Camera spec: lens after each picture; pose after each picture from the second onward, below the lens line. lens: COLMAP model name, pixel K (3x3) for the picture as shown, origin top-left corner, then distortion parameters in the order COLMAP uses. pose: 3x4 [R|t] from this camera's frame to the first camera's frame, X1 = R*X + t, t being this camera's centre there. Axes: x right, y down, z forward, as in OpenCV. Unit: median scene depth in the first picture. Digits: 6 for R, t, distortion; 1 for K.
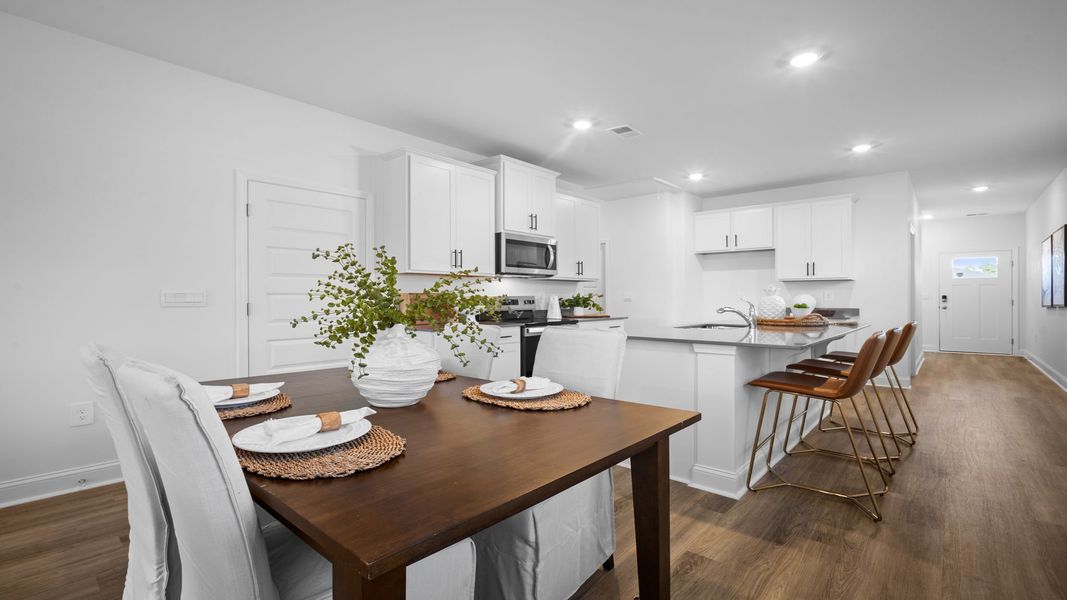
lens RADIAL K [[475.3, 0, 538.6], [0, 475.3, 296.6], [0, 0, 1]] dist [-0.005097, 0.000704]
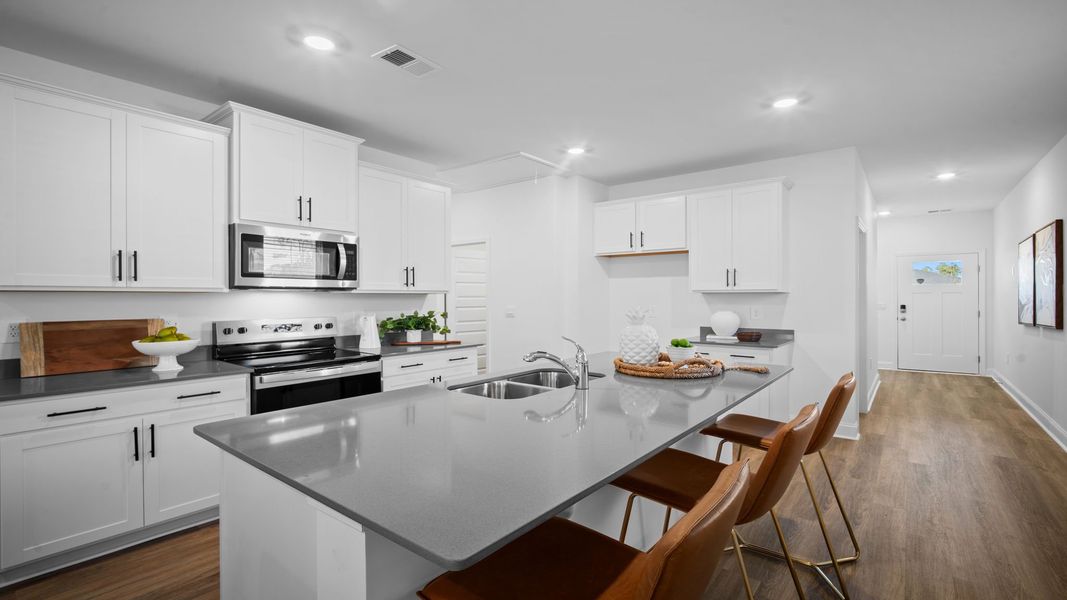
lens RADIAL K [[475.3, 0, 537.3], [0, 475.3, 296.4], [0, 0, 1]] dist [-0.005097, 0.000704]
pose [[0.998752, -0.000364, 0.049939, 0.235415], [0.000358, 1.000000, 0.000139, -0.029276], [-0.049939, -0.000121, 0.998752, 0.271622]]
